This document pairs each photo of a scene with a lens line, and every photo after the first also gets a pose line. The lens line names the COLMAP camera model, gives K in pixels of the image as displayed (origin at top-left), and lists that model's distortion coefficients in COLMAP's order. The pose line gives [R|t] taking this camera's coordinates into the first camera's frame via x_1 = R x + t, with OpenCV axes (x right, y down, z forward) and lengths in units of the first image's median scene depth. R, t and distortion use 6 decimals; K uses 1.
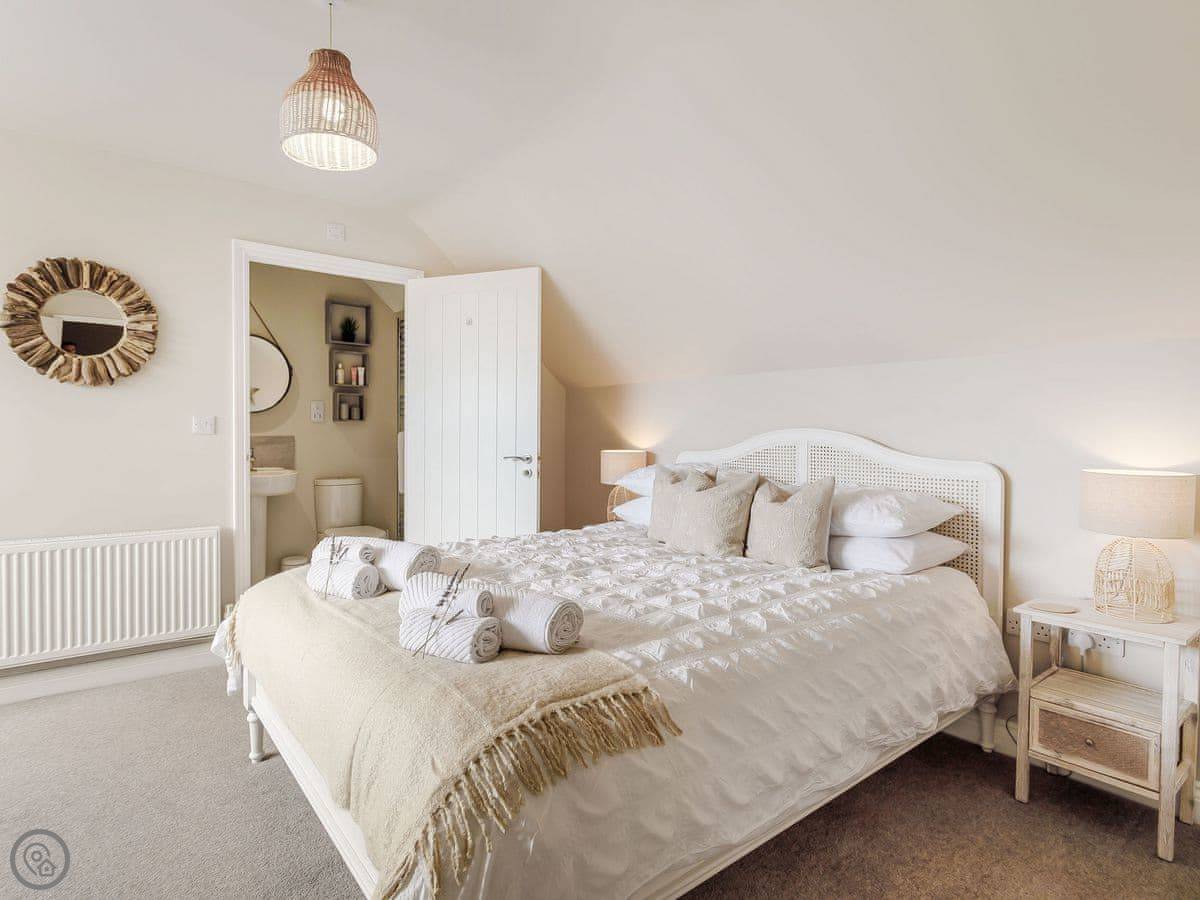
lens RADIAL K [[648.8, 0, 590.5], [0, 648.8, 444.8], [0, 0, 1]] dist [-0.001851, 0.003012]
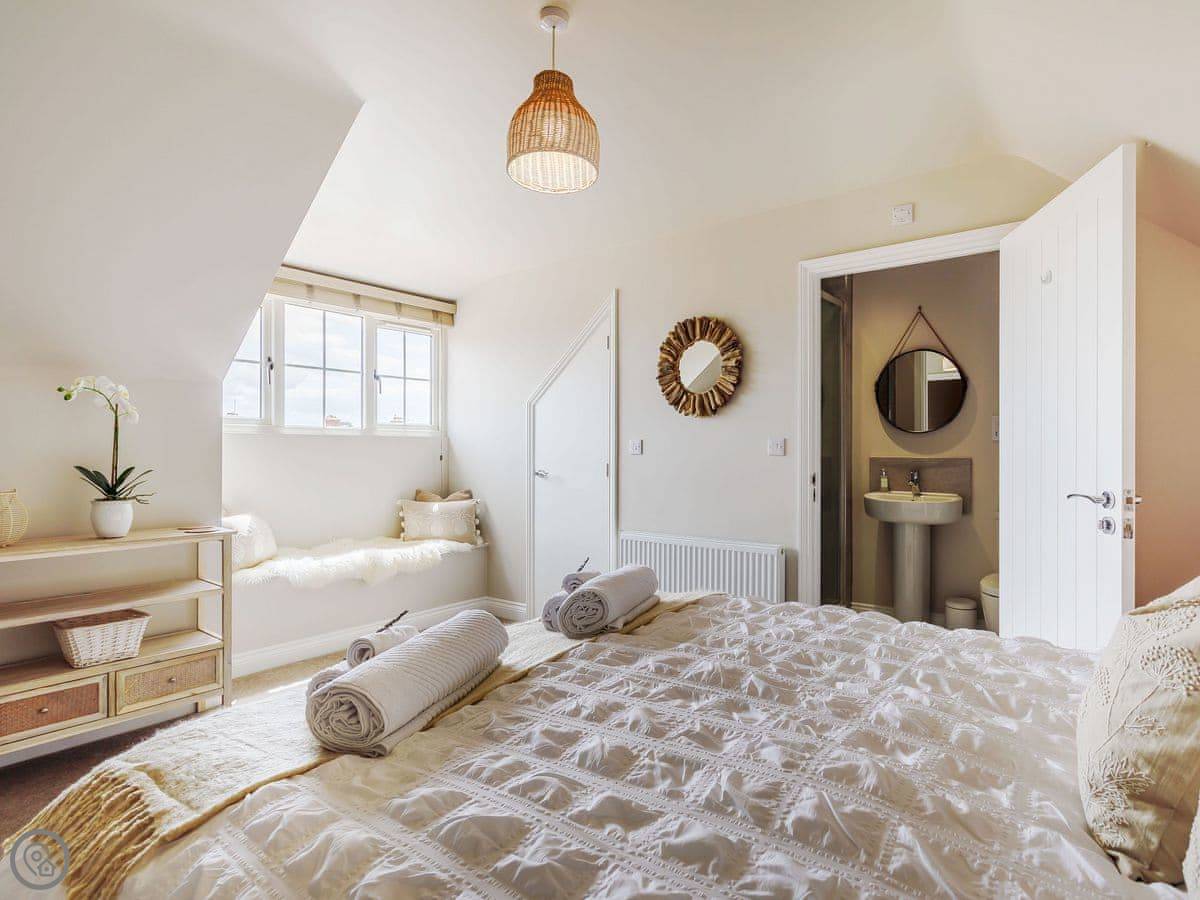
lens RADIAL K [[622.3, 0, 603.6], [0, 622.3, 451.8], [0, 0, 1]] dist [0.002723, 0.000088]
pose [[0.282109, -0.007424, -0.959354, 0.311494], [-0.016979, 0.999775, -0.012729, -0.005258], [0.959232, 0.019880, 0.281919, 0.471794]]
